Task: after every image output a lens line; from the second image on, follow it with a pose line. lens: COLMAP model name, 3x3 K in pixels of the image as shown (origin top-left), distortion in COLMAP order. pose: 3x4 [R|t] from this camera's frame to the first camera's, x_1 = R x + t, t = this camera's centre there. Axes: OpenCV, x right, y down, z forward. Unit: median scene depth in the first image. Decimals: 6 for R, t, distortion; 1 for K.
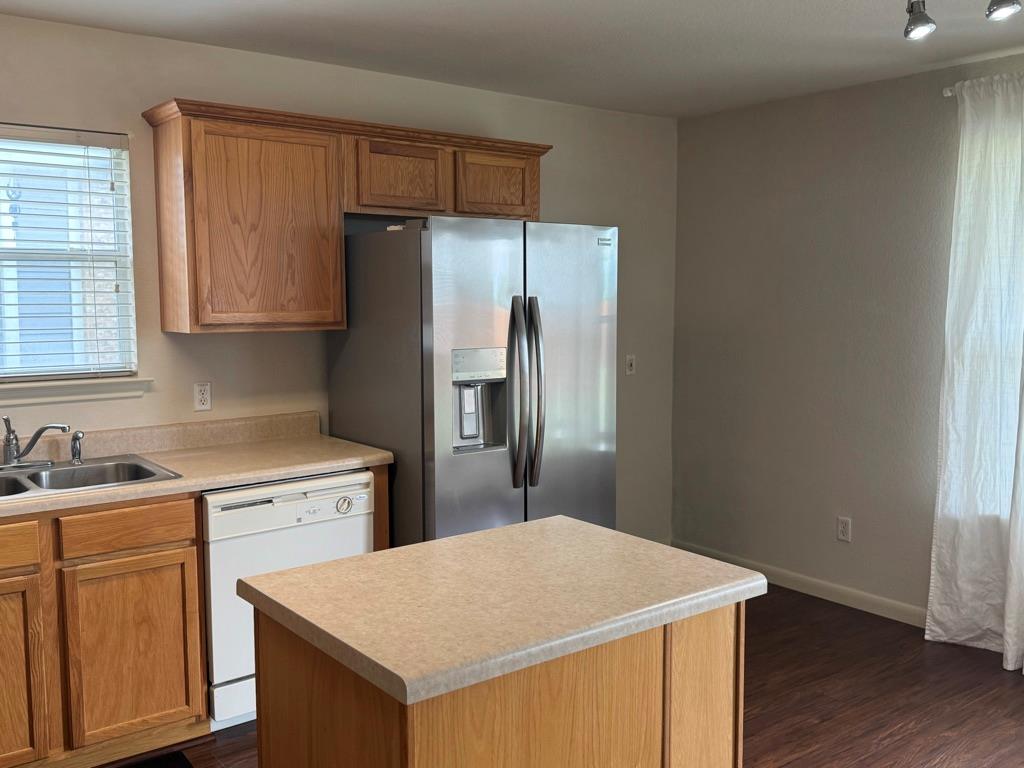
lens RADIAL K [[942.8, 0, 512.0], [0, 942.8, 384.0], [0, 0, 1]] dist [0.179107, -0.349992]
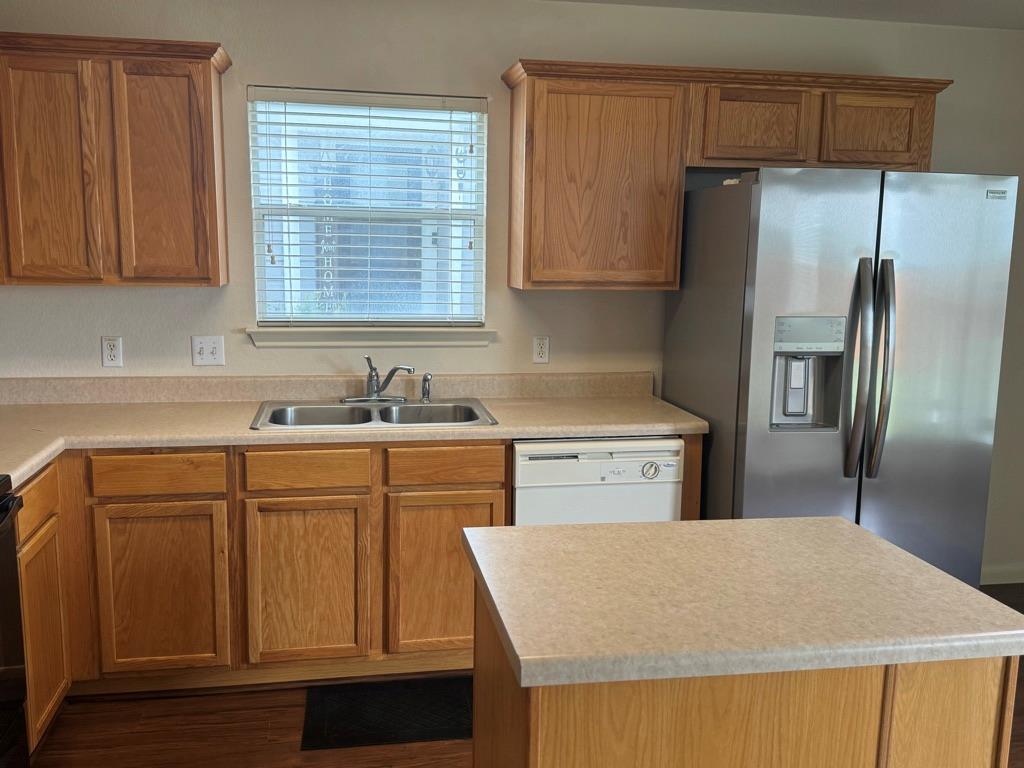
lens RADIAL K [[940.1, 0, 511.7], [0, 940.1, 393.2], [0, 0, 1]] dist [0.175645, -0.349318]
pose [[0.887967, 0.089438, -0.451127, 0.126158], [-0.064088, 0.995401, 0.071197, -0.011744], [0.455420, -0.034309, 0.889615, 0.067480]]
